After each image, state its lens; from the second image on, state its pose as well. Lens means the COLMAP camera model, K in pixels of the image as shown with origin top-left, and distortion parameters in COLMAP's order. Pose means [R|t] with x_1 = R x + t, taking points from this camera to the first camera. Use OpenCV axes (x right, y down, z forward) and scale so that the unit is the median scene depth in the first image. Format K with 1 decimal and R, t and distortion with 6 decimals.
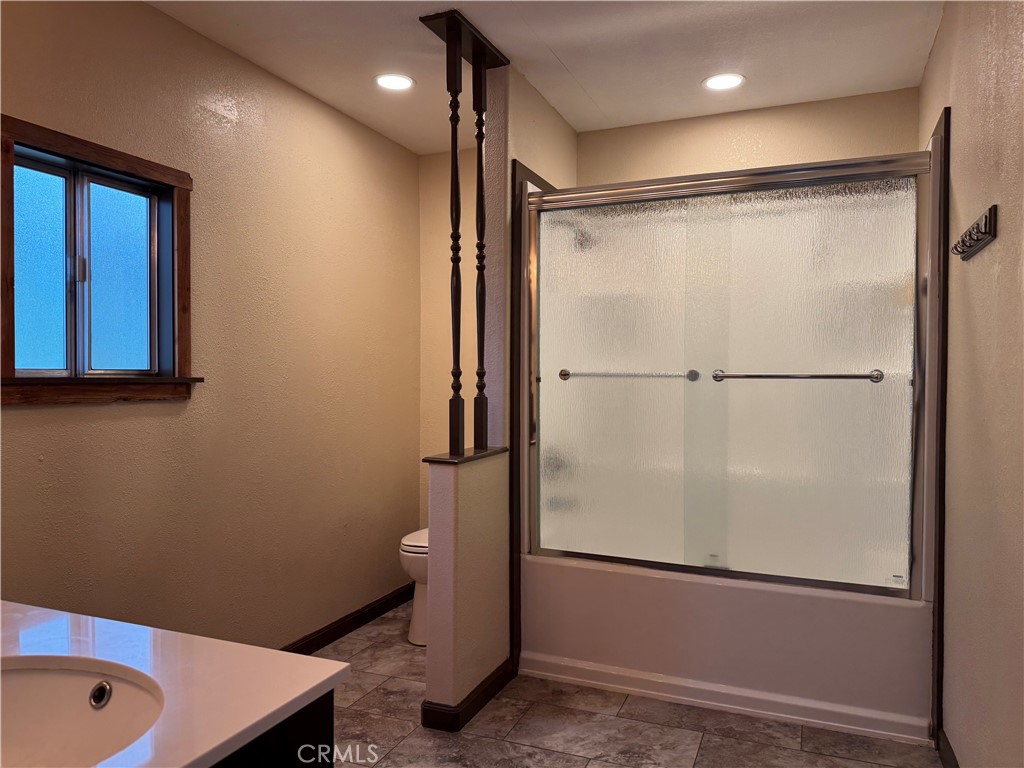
lens RADIAL K [[724.1, 0, 509.0], [0, 724.1, 381.8], [0, 0, 1]] dist [0.023838, -0.033787]
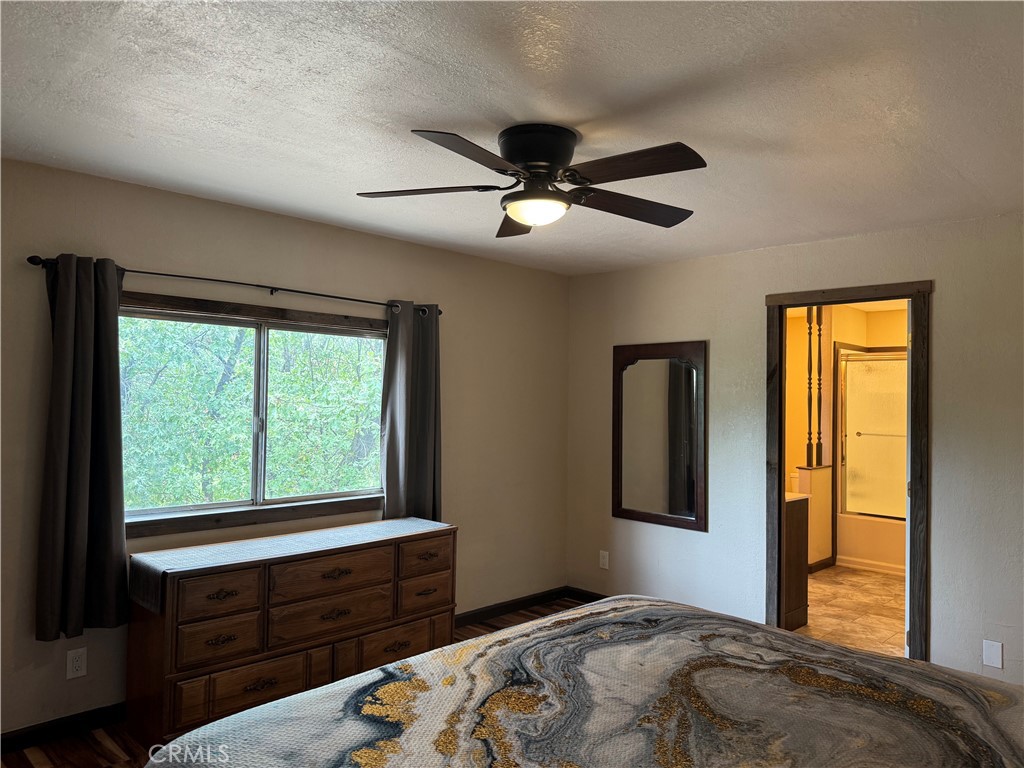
lens RADIAL K [[724.1, 0, 533.2], [0, 724.1, 375.8], [0, 0, 1]] dist [0.023838, -0.033787]
pose [[0.934888, 0.006601, -0.354882, -0.070773], [-0.026458, 0.998342, -0.051129, -0.052071], [0.353956, 0.057190, 0.933512, -1.540275]]
